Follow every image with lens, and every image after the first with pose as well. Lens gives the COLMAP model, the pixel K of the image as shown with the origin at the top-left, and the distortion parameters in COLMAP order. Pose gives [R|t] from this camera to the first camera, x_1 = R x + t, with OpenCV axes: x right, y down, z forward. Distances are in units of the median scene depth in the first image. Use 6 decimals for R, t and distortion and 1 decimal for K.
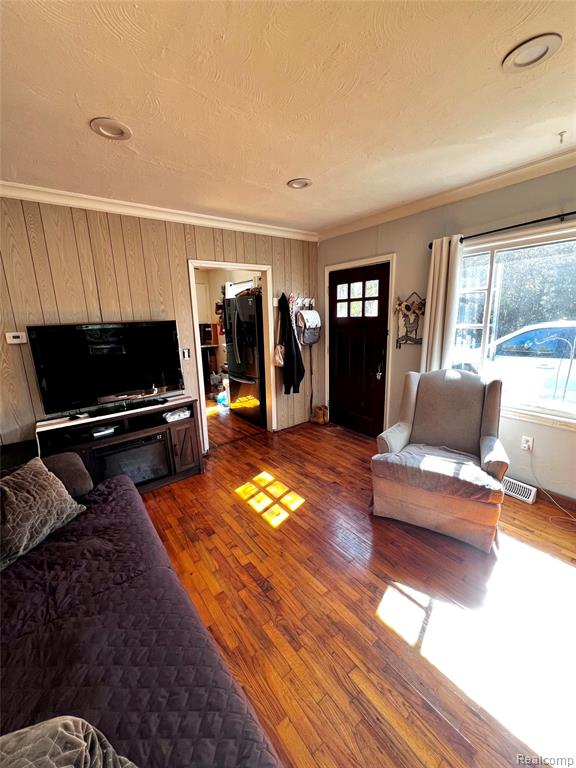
lens RADIAL K [[307.7, 0, 290.0], [0, 307.7, 382.7], [0, 0, 1]] dist [-0.002667, 0.000121]
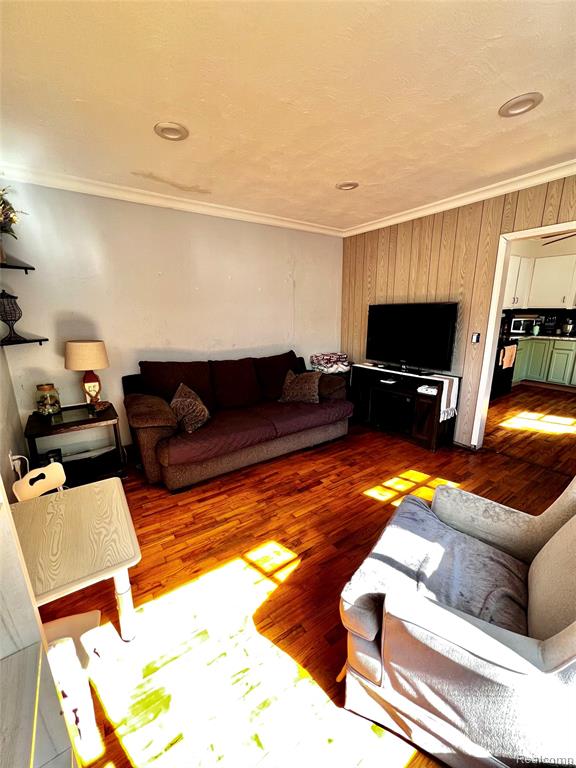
lens RADIAL K [[307.7, 0, 290.0], [0, 307.7, 382.7], [0, 0, 1]] dist [-0.002667, 0.000121]
pose [[-0.053220, 0.267526, -0.962080, 0.666899], [-0.195366, 0.942037, 0.272760, -0.113670], [0.979285, 0.202474, 0.002130, 0.468574]]
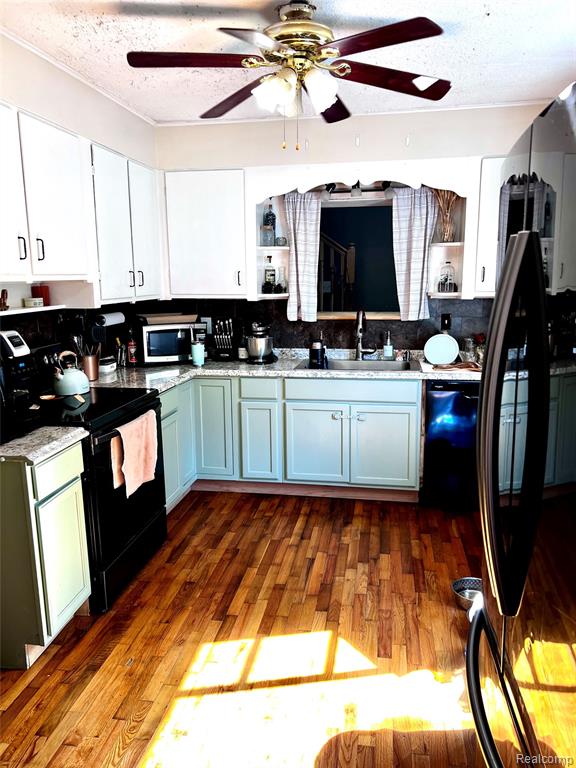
lens RADIAL K [[577.6, 0, 289.4], [0, 577.6, 387.4], [0, 0, 1]] dist [0.075870, -0.090742]
pose [[0.679344, 0.153302, -0.717628, -0.077603], [-0.163160, 0.985011, 0.055965, -0.222807], [0.715451, 0.079069, 0.694175, 1.026346]]
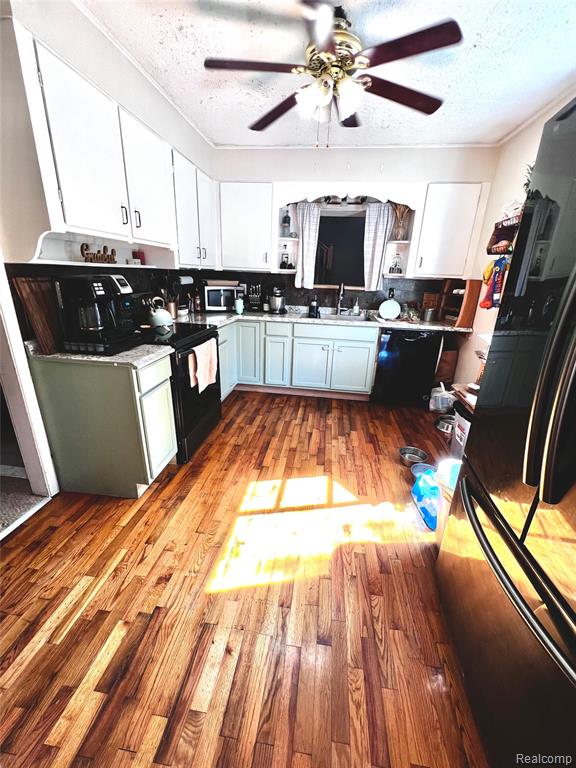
lens RADIAL K [[307.7, 0, 290.0], [0, 307.7, 382.7], [0, 0, 1]] dist [-0.002667, 0.000121]
pose [[0.704458, 0.280654, -0.651899, -0.234111], [-0.204683, 0.959807, 0.192029, -0.176178], [0.679591, -0.001844, 0.733589, 1.089030]]
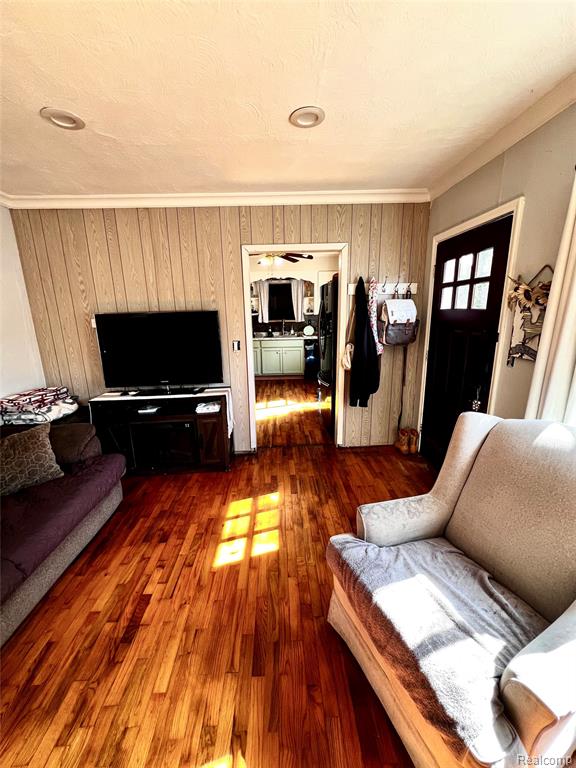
lens RADIAL K [[307.7, 0, 290.0], [0, 307.7, 382.7], [0, 0, 1]] dist [-0.002667, 0.000121]
pose [[0.817029, 0.146989, -0.557547, 0.359859], [-0.127210, 0.989086, 0.074345, -0.074246], [0.562389, 0.010183, 0.826810, 0.306826]]
